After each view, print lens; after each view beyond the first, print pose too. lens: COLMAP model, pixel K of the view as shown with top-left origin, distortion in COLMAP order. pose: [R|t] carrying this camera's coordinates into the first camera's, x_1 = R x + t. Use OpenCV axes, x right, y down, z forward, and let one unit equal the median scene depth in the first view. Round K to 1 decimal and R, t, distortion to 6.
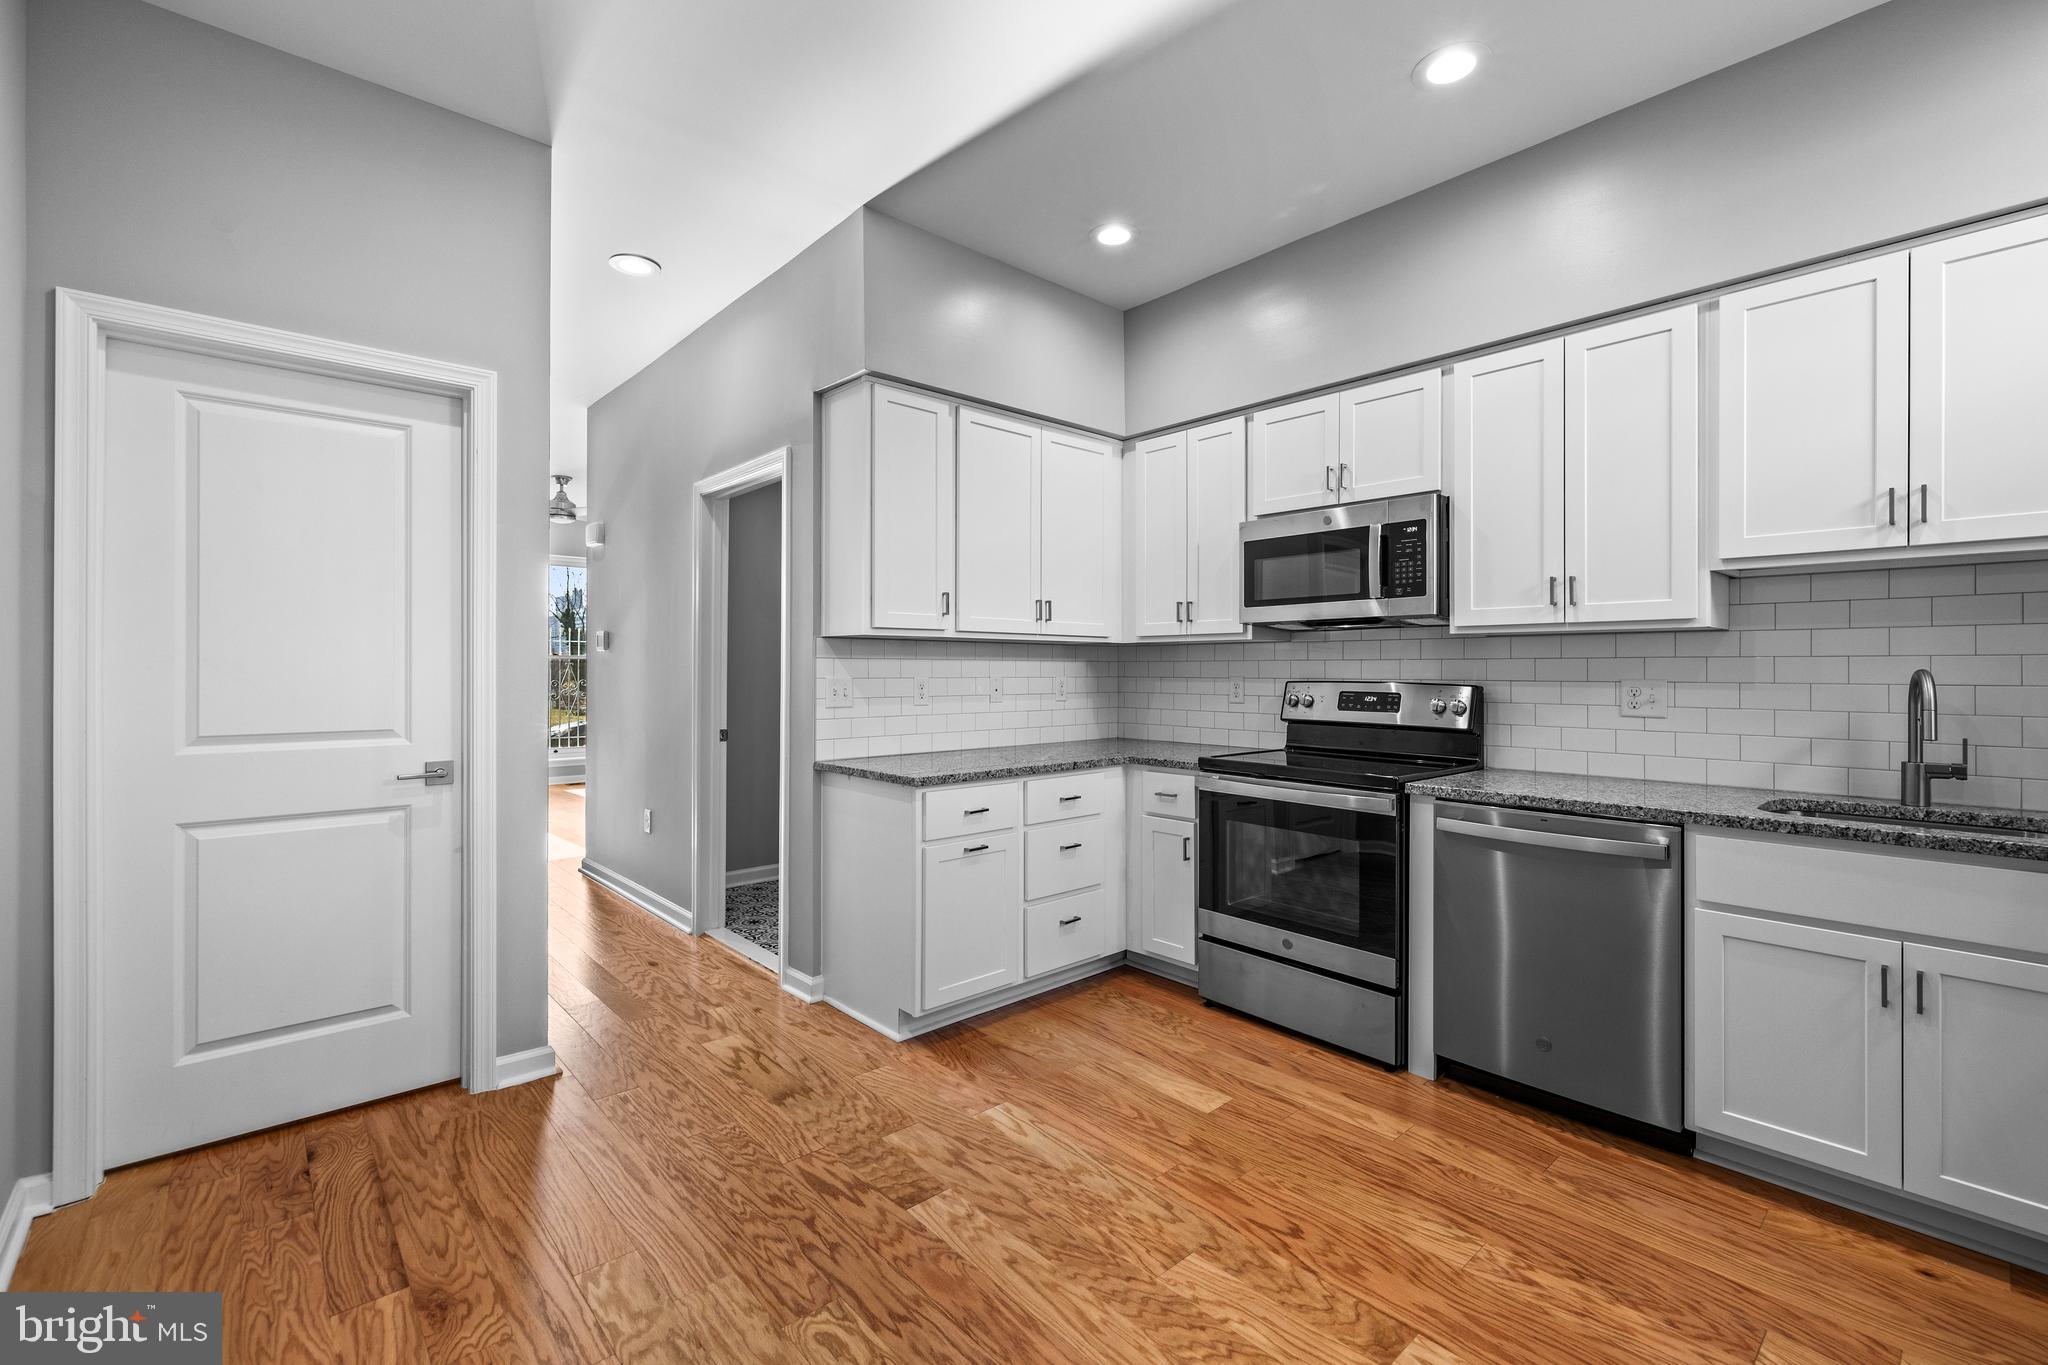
lens RADIAL K [[868.7, 0, 1023.4], [0, 868.7, 666.2], [0, 0, 1]] dist [0.000343, 0.000485]
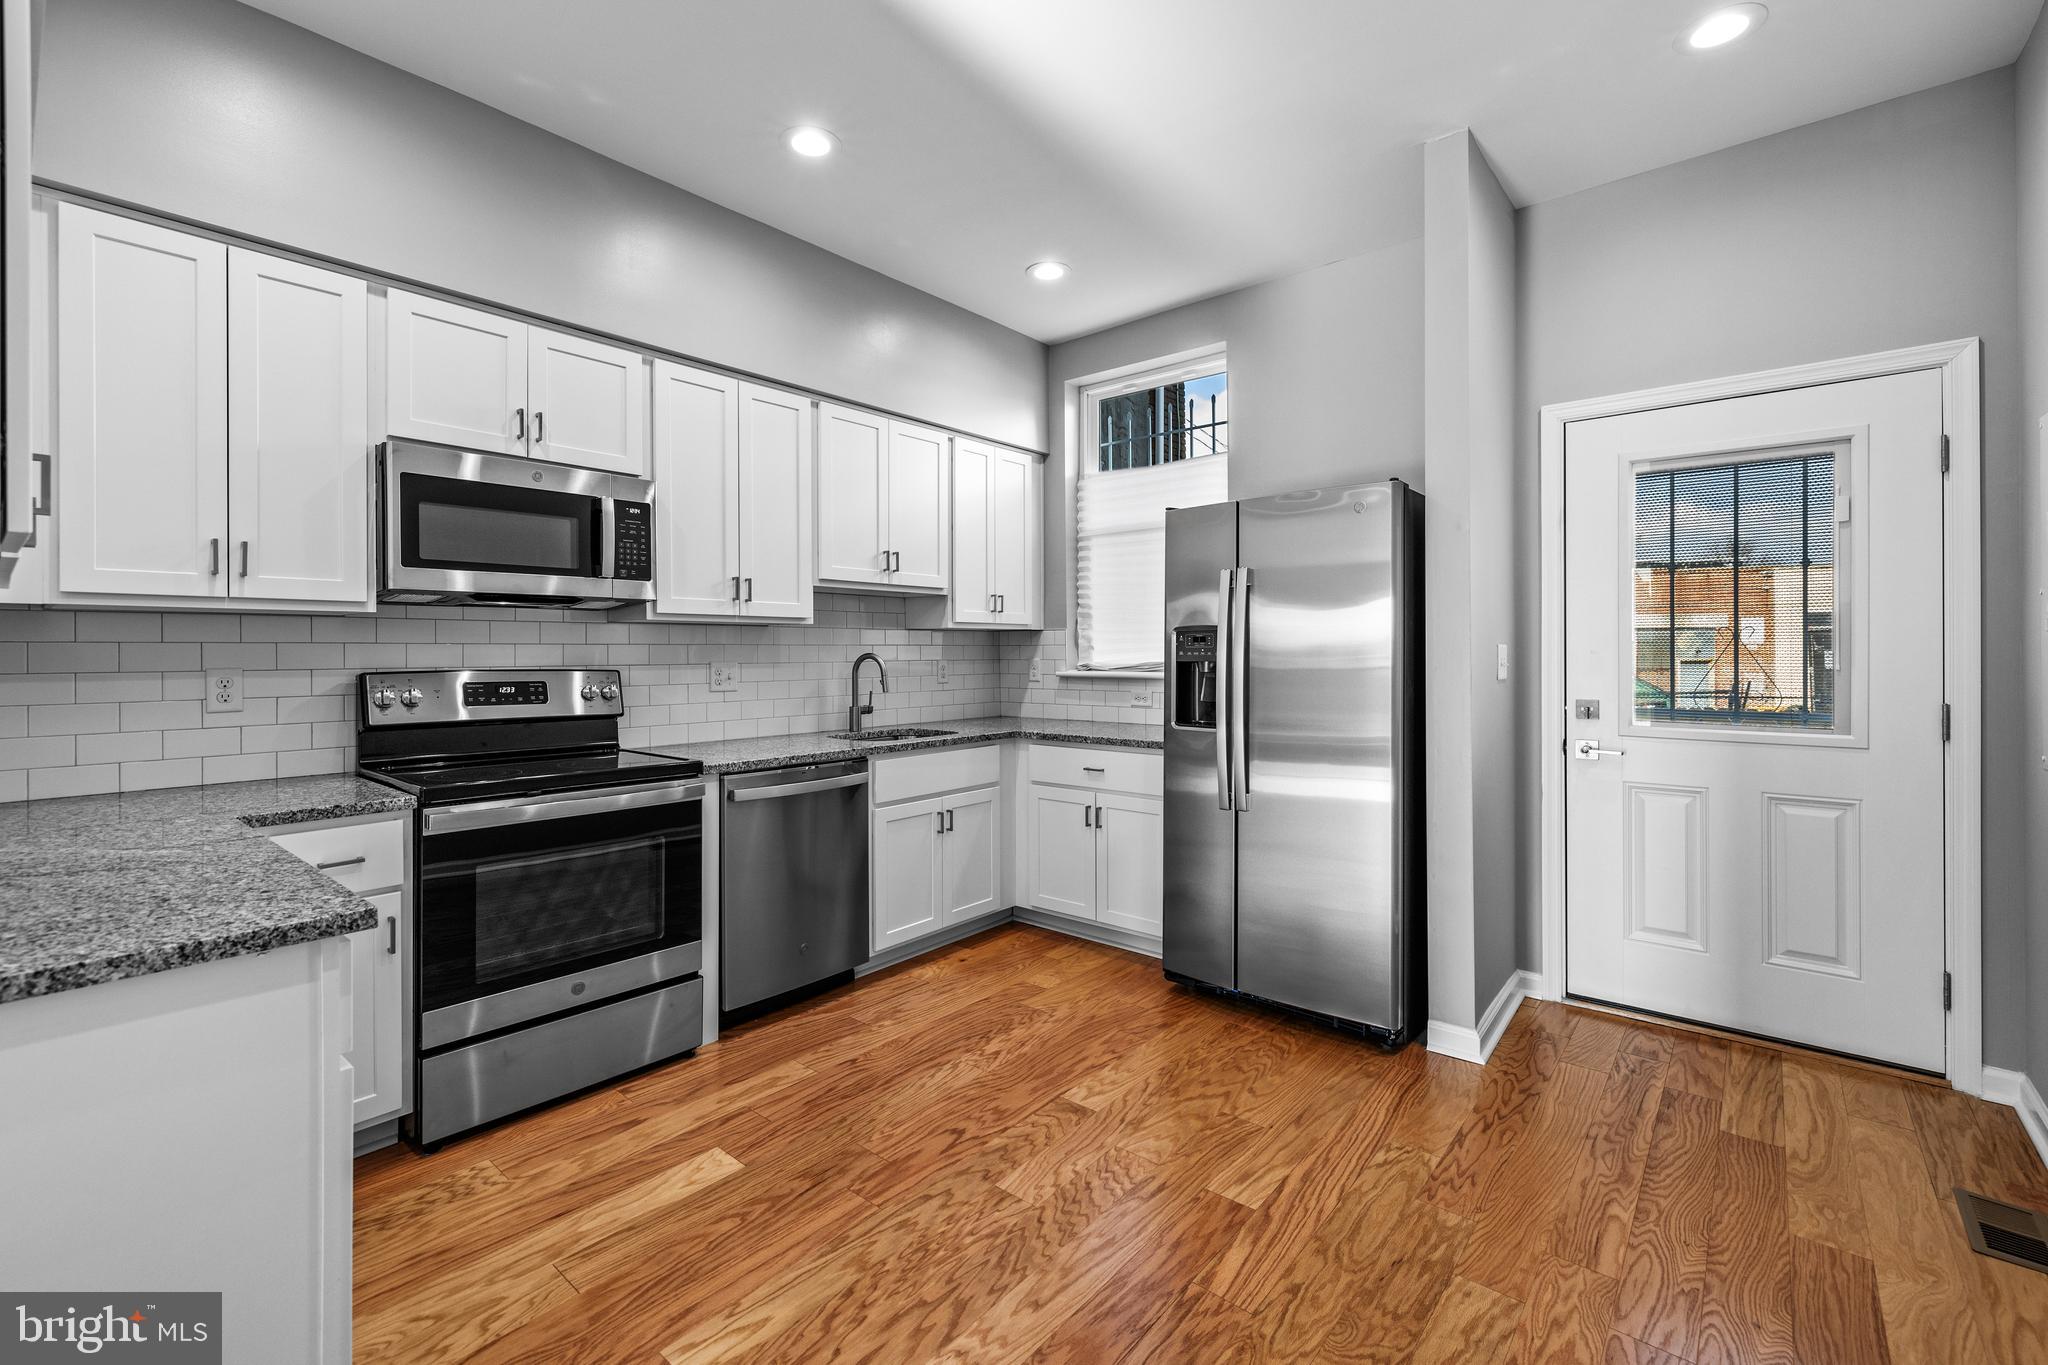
lens RADIAL K [[842.1, 0, 1017.1], [0, 842.1, 649.5], [0, 0, 1]] dist [-0.000516, -0.000098]
pose [[-0.110112, 0.001659, 0.993918, -0.663831], [0.000539, 0.999999, -0.001610, -0.000273], [-0.993919, 0.000358, -0.110113, 0.833618]]
